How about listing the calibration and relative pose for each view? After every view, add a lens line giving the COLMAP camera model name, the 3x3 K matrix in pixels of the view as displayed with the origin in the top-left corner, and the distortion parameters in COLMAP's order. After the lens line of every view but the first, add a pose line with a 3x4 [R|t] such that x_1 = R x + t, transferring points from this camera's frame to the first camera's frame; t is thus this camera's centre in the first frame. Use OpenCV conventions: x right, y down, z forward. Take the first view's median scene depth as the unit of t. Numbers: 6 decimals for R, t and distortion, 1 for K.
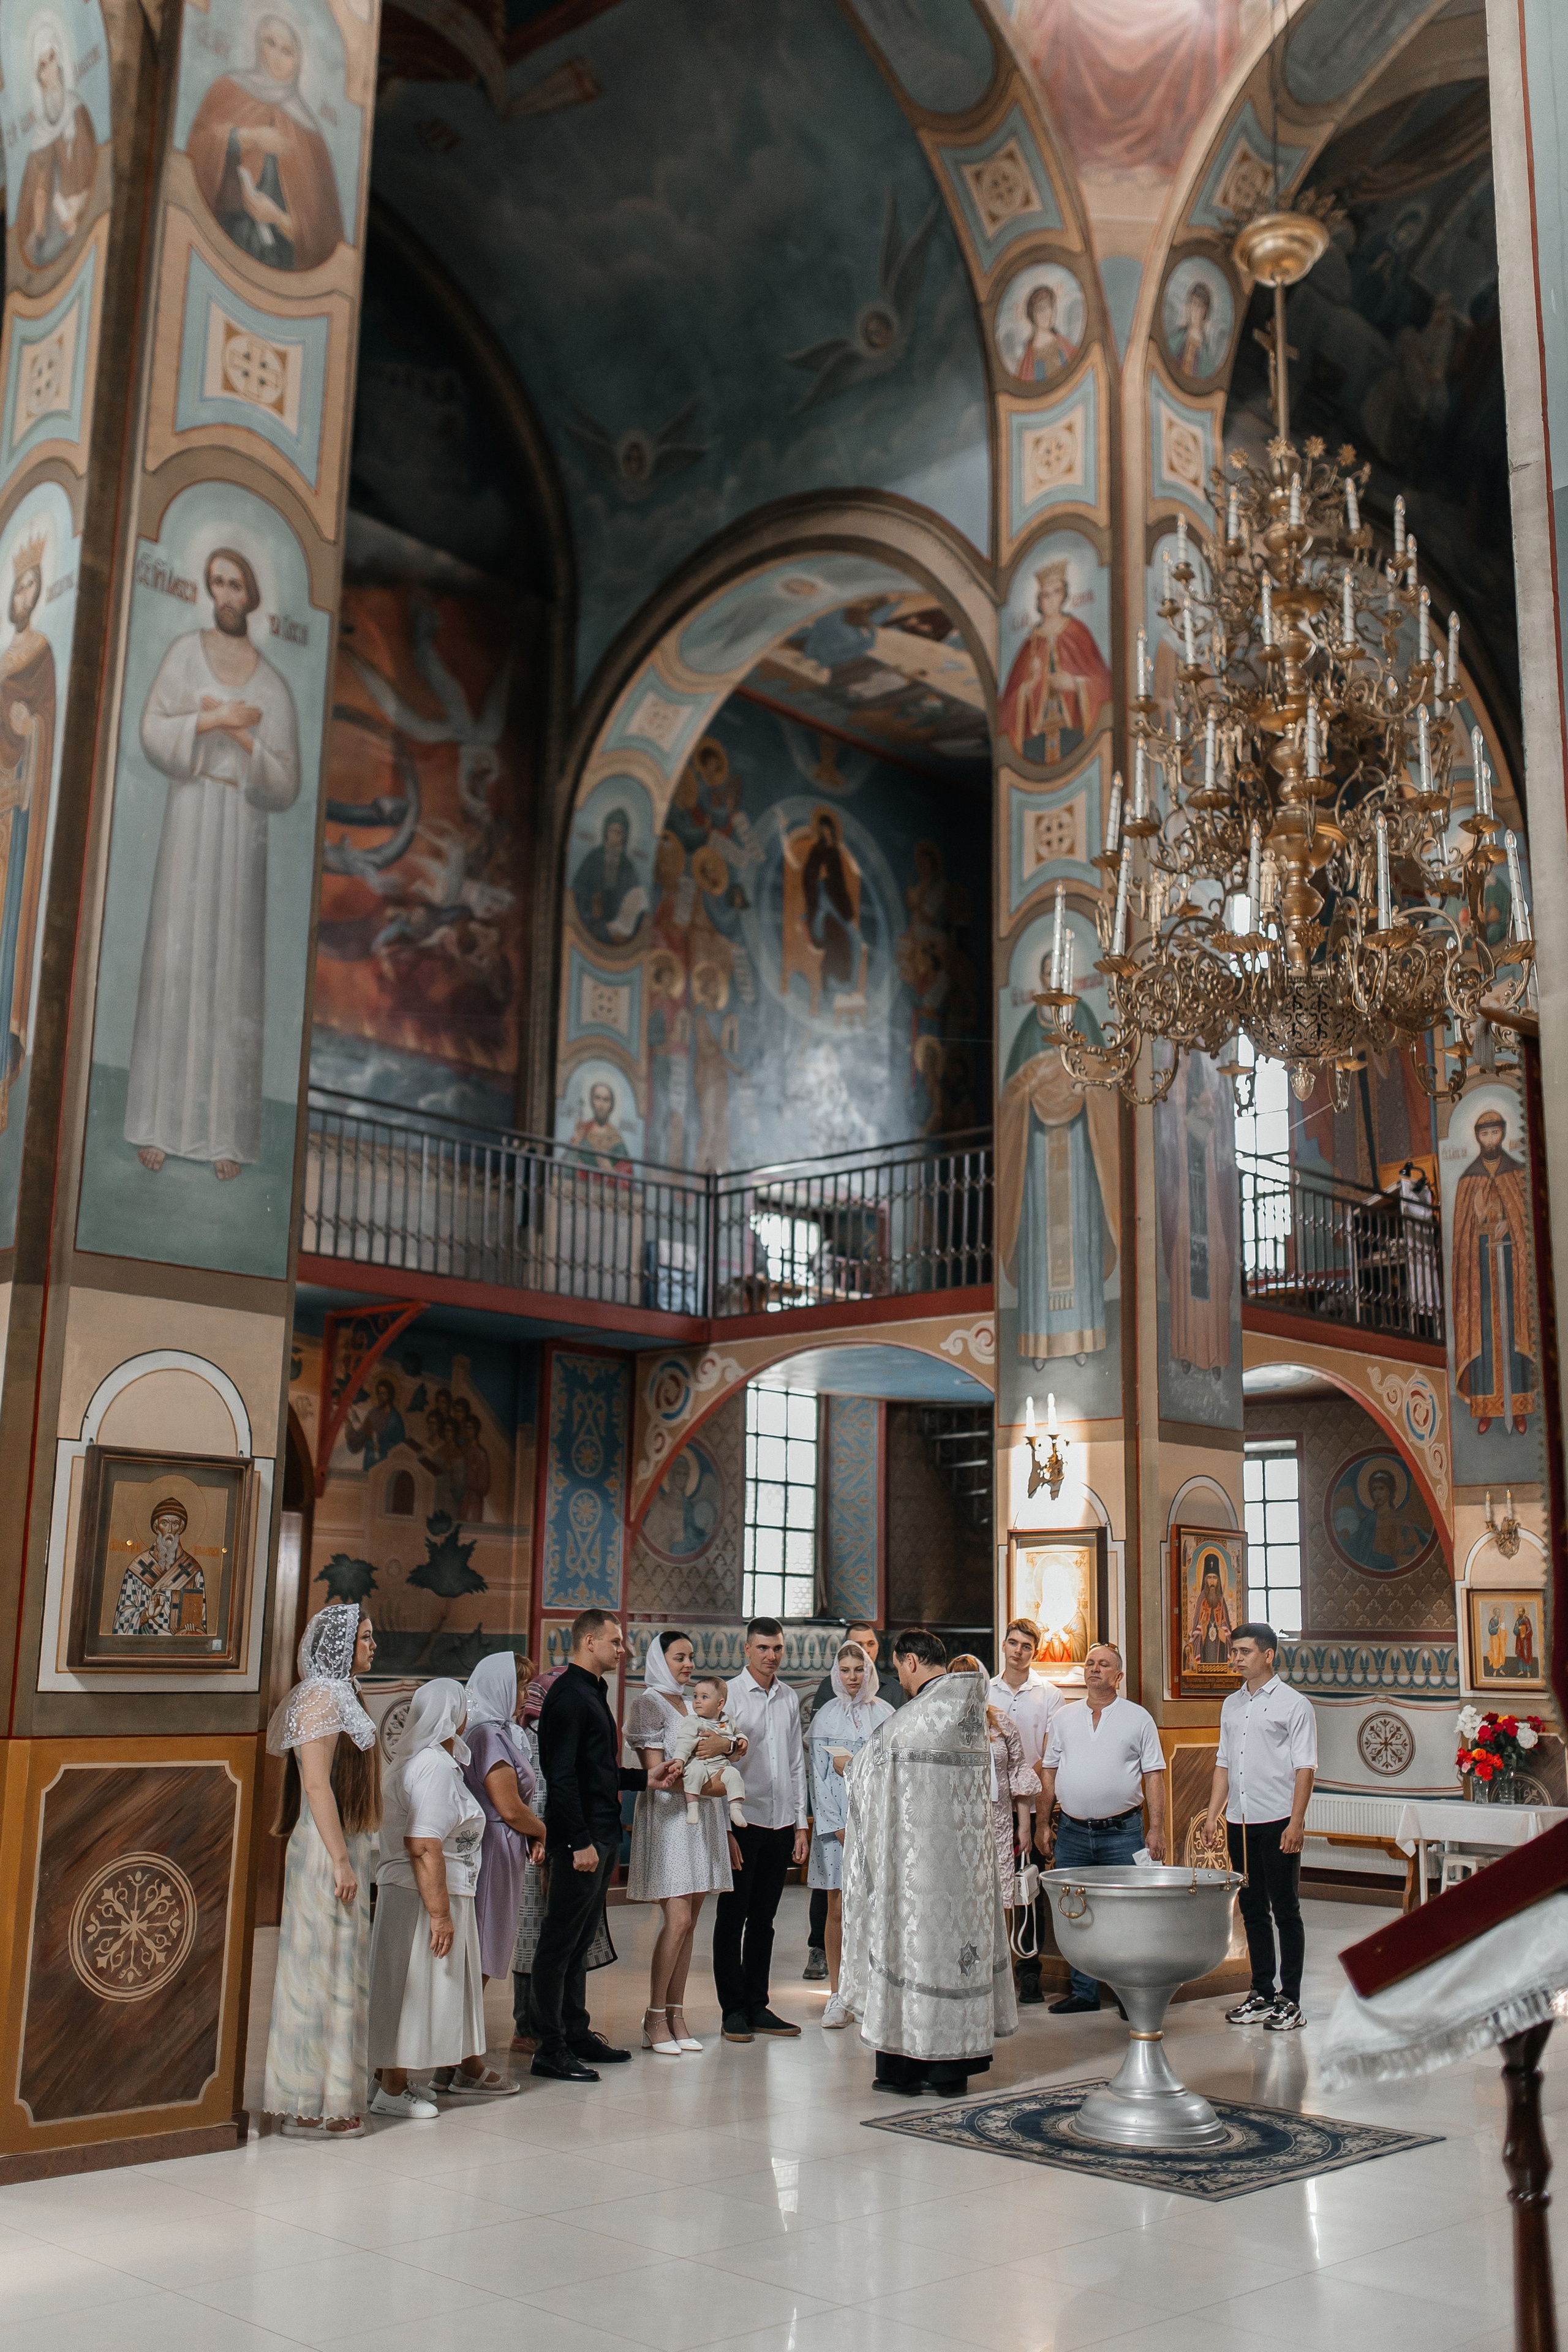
lens RADIAL K [[2253.1, 0, 804.0], [0, 2253.1, 1168.6], [0, 0, 1]] dist [-0.010709, 0.000000]
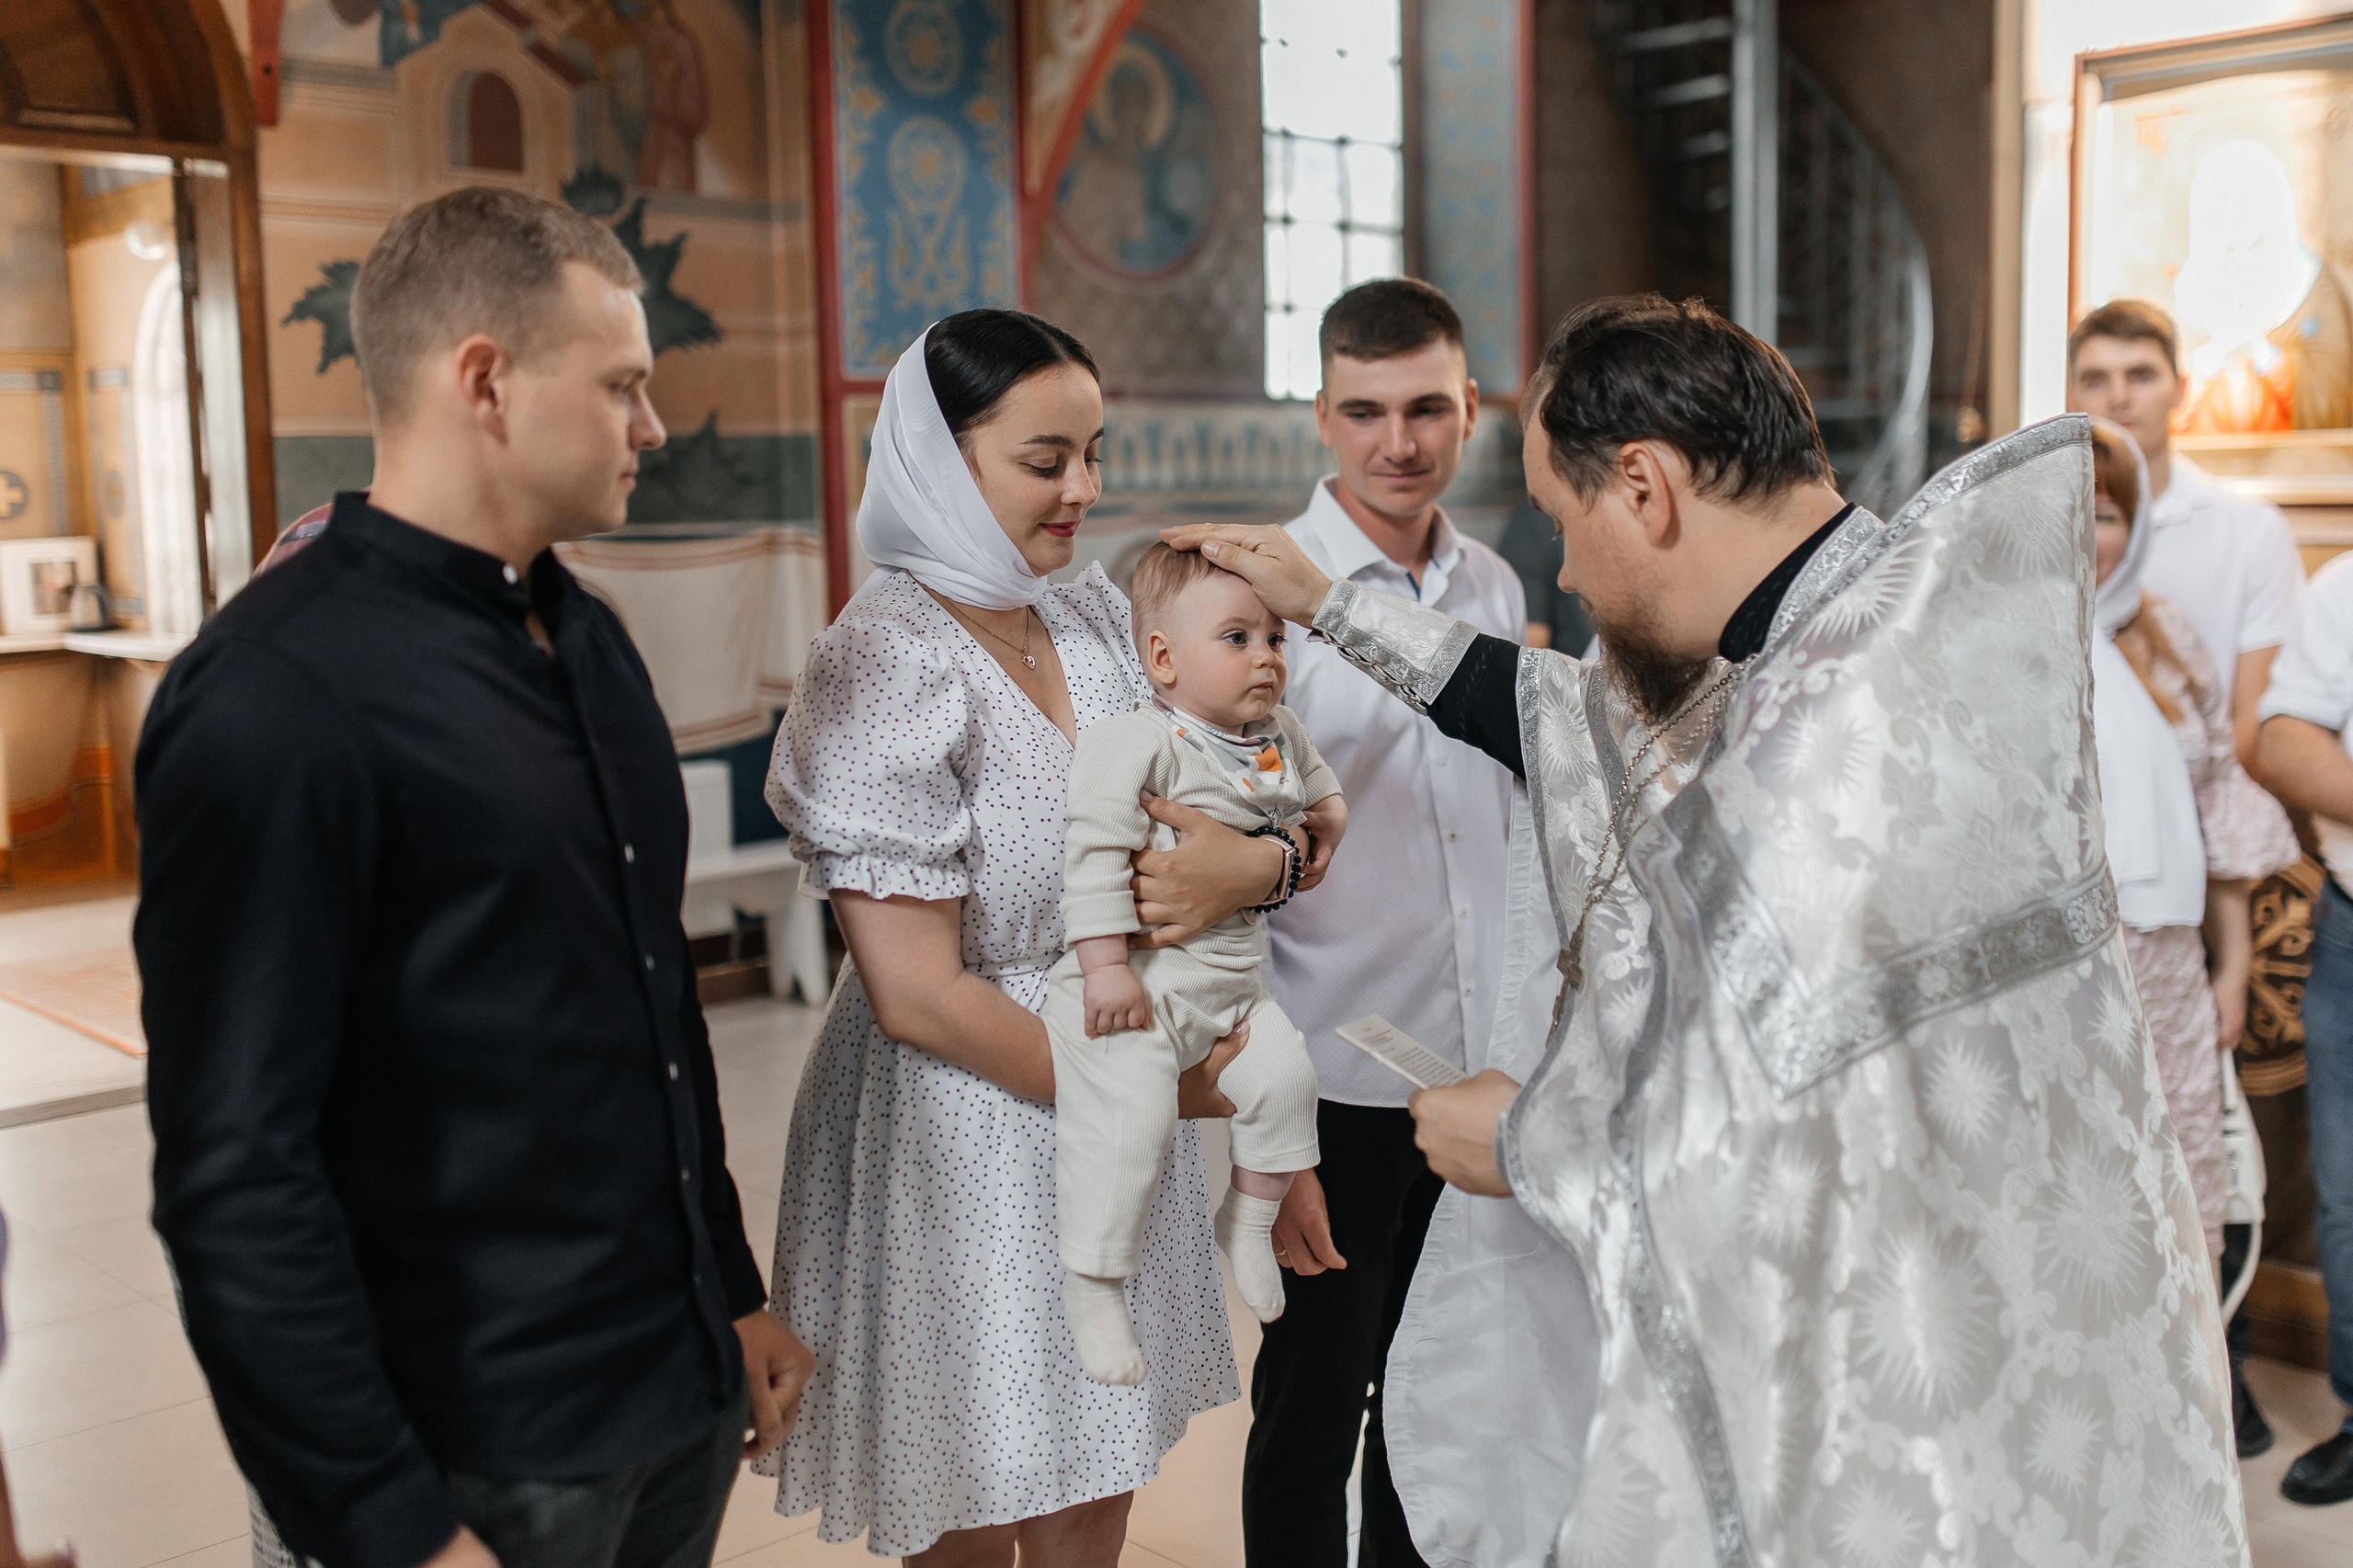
lens RADIAL K [[2254.0, 0, 1187.9], [0, 2254.0, 773.4], [0, 0, 1]] dist [-0.010709, 0.000000]
pose [[0.997707, -0.026876, -0.062123, -0.017848], [0.046243, 0.940859, 0.335628, 0.116756], [0.049428, -0.337731, 0.939944, 0.525585]]
